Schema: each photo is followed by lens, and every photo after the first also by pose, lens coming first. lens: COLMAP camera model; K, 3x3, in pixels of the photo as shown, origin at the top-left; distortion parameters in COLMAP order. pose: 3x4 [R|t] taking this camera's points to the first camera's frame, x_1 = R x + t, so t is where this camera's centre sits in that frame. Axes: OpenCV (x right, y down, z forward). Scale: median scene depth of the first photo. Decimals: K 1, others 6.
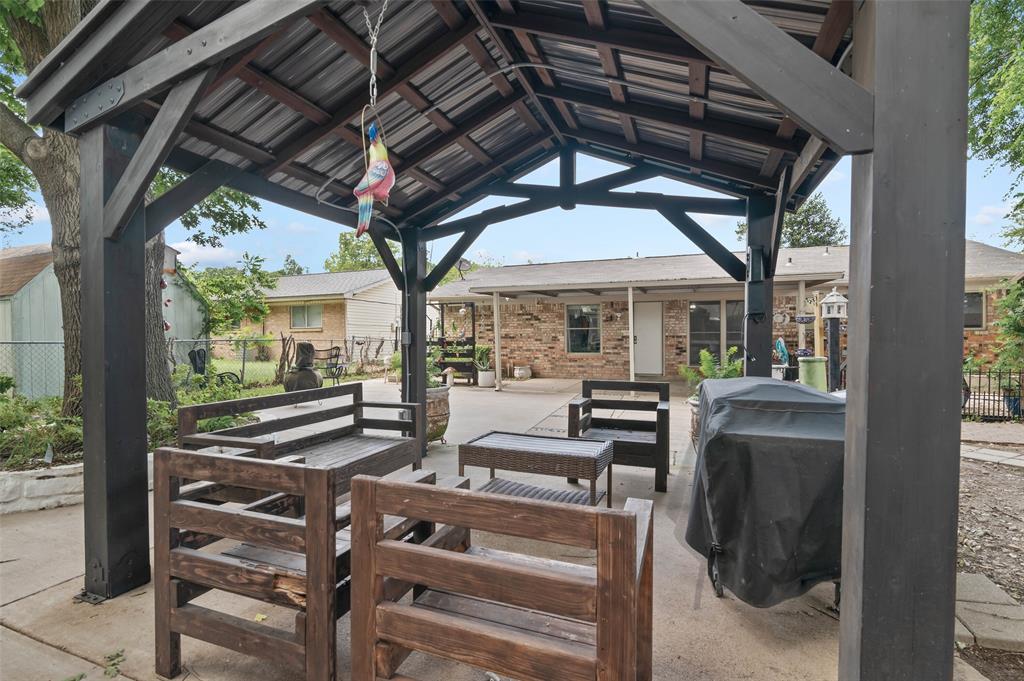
lens RADIAL K [[473.9, 0, 508.3], [0, 473.9, 339.7], [0, 0, 1]] dist [-0.009708, 0.001444]
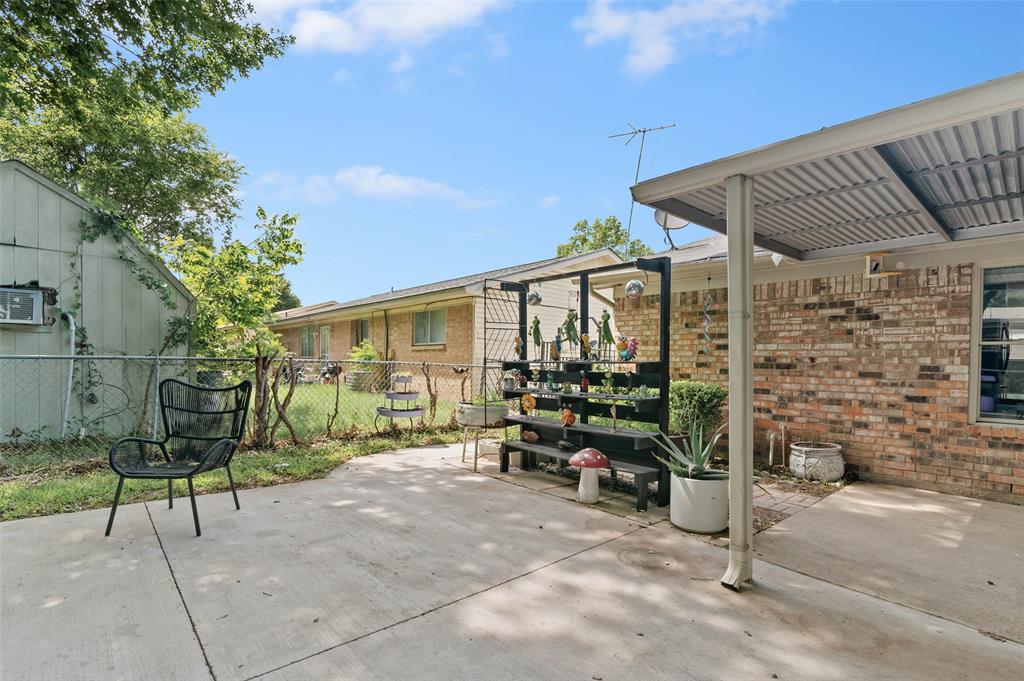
lens RADIAL K [[473.9, 0, 535.4], [0, 473.9, 373.0], [0, 0, 1]] dist [-0.009708, 0.001444]
pose [[0.898354, 0.027032, -0.438440, -0.006526], [-0.021208, 0.999610, 0.018176, -0.001884], [0.438761, -0.007030, 0.898577, 0.579035]]
